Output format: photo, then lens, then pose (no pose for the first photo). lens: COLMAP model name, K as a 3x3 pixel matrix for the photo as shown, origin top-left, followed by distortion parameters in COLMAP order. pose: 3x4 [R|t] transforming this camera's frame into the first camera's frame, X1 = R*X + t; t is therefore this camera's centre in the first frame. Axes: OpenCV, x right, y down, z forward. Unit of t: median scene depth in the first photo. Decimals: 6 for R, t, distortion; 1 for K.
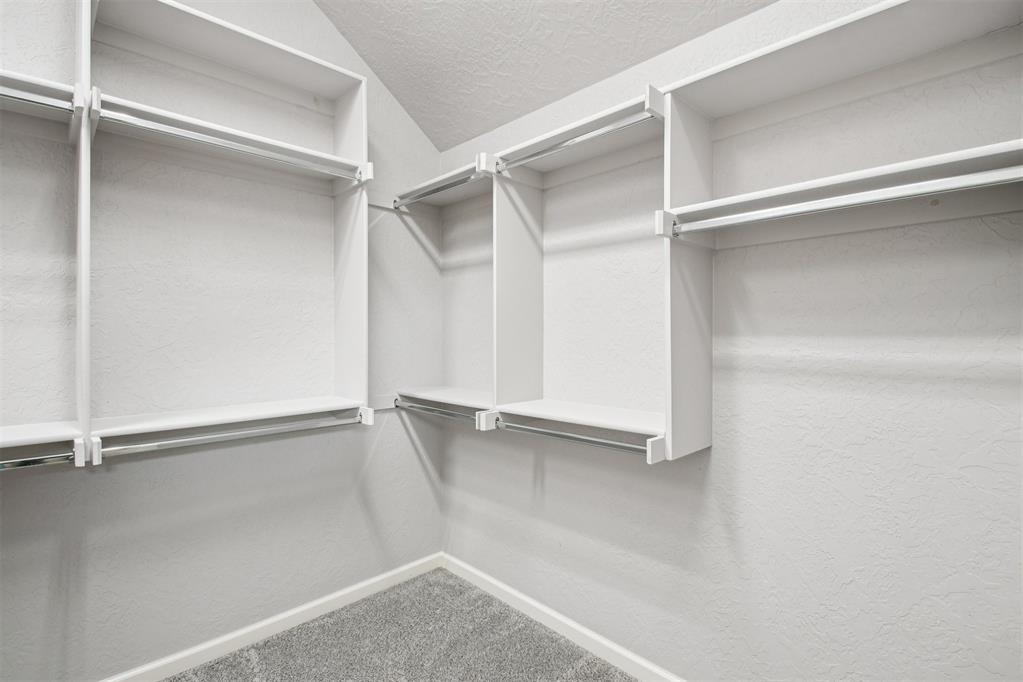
lens RADIAL K [[490.3, 0, 509.7], [0, 490.3, 339.7], [0, 0, 1]] dist [0.006096, -0.007237]
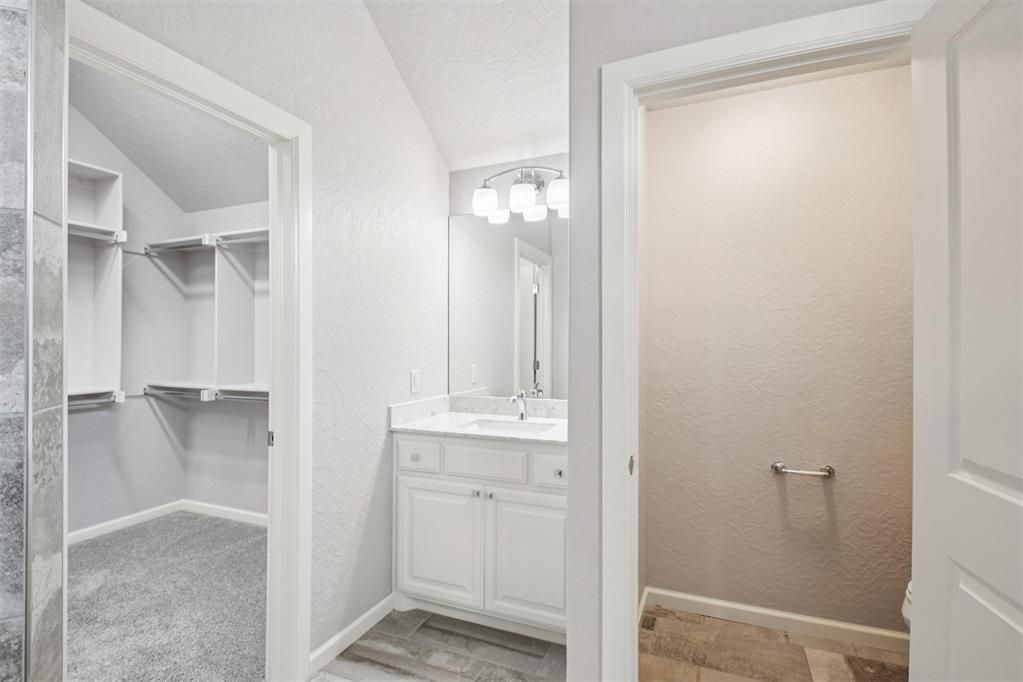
lens RADIAL K [[490.3, 0, 505.6], [0, 490.3, 339.5], [0, 0, 1]] dist [0.006096, -0.007237]
pose [[0.927630, 0.008429, 0.373405, 0.214781], [-0.001396, 0.999817, -0.019100, 0.007153], [-0.373498, 0.017196, 0.927472, -0.740034]]
